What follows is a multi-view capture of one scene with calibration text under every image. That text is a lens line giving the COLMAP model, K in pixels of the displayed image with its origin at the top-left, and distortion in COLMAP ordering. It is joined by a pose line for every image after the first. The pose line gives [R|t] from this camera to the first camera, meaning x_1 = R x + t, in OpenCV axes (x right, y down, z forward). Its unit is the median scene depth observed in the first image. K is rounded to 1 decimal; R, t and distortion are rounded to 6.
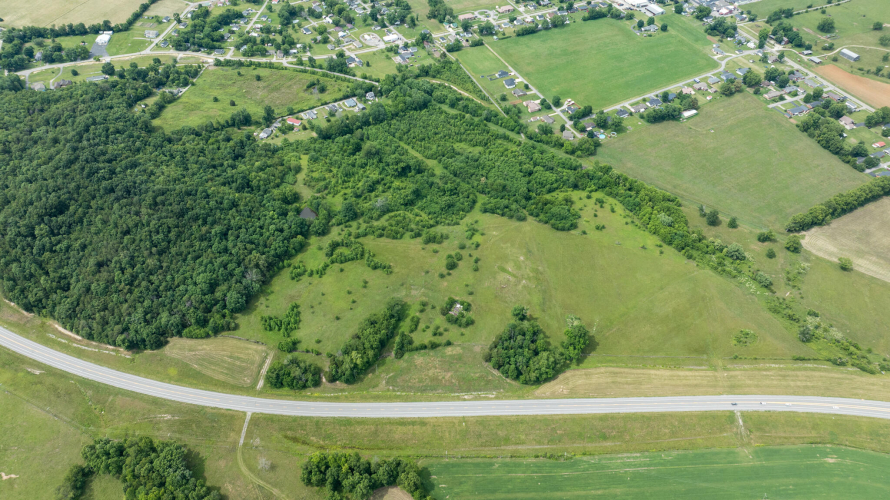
lens RADIAL K [[629.1, 0, 450.1], [0, 629.1, 250.0], [0, 0, 1]] dist [-0.034814, 0.043241]
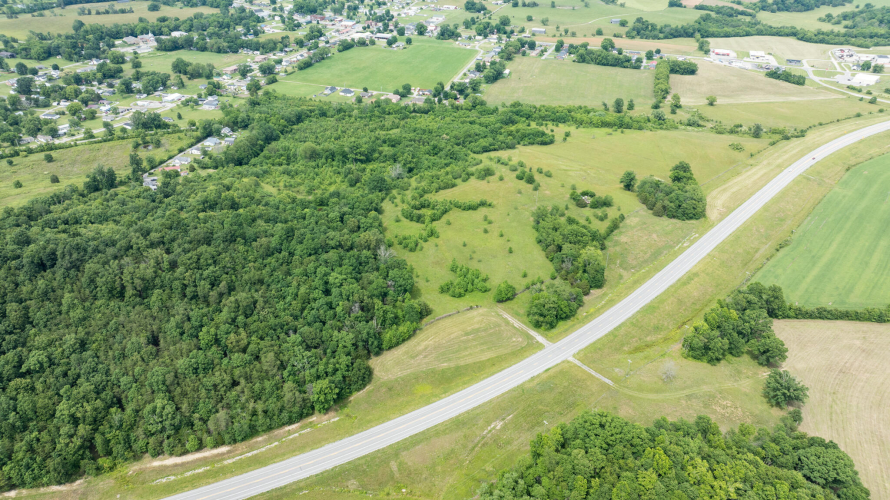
lens RADIAL K [[629.1, 0, 450.1], [0, 629.1, 250.0], [0, 0, 1]] dist [-0.034814, 0.043241]
pose [[0.699700, -0.352921, 0.621182, -0.709119], [0.502797, 0.860950, -0.077206, 0.129803], [-0.507559, 0.366350, 0.779854, 0.437641]]
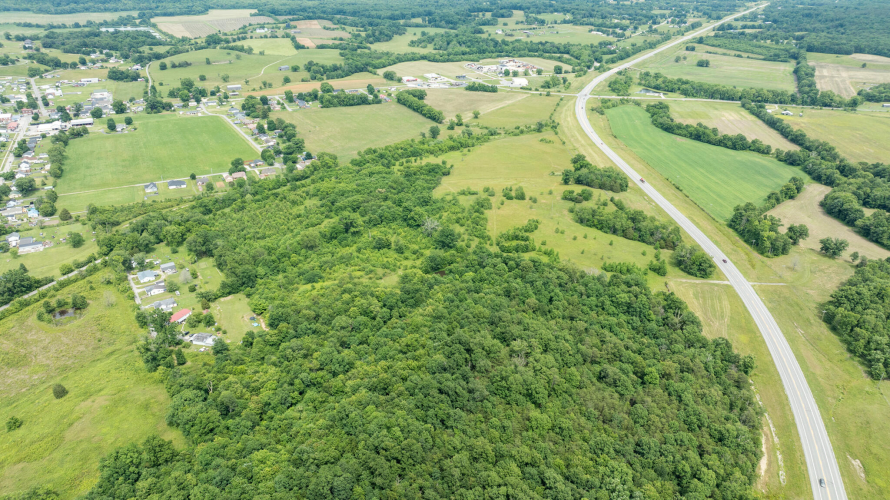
lens RADIAL K [[629.1, 0, 450.1], [0, 629.1, 250.0], [0, 0, 1]] dist [-0.034814, 0.043241]
pose [[-0.028378, -0.438973, 0.898052, -1.010737], [0.706666, 0.626604, 0.328618, -0.358246], [-0.706978, 0.643949, 0.292425, 0.903875]]
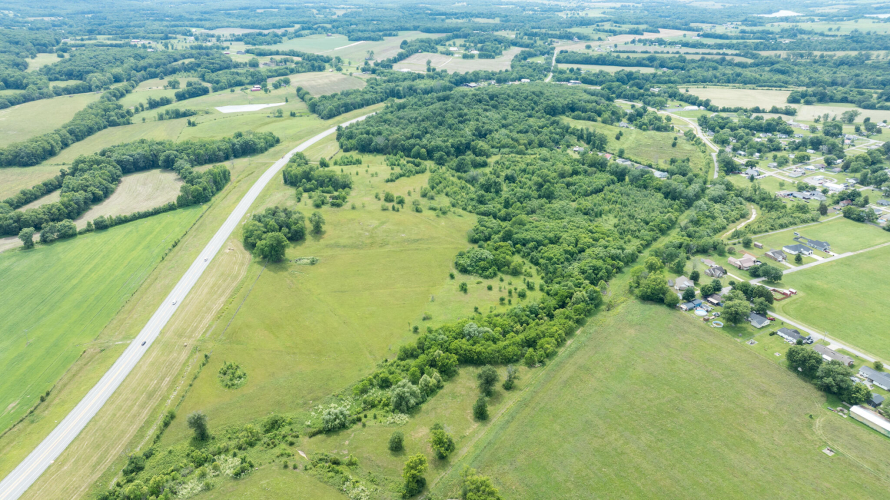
lens RADIAL K [[640.8, 0, 442.9], [0, 640.8, 229.7], [0, 0, 1]] dist [-0.088948, 0.160492]
pose [[-0.020674, 0.364547, -0.930955, 1.050048], [-0.711457, 0.648842, 0.269876, -0.304087], [0.702425, 0.667914, 0.245946, 0.899105]]
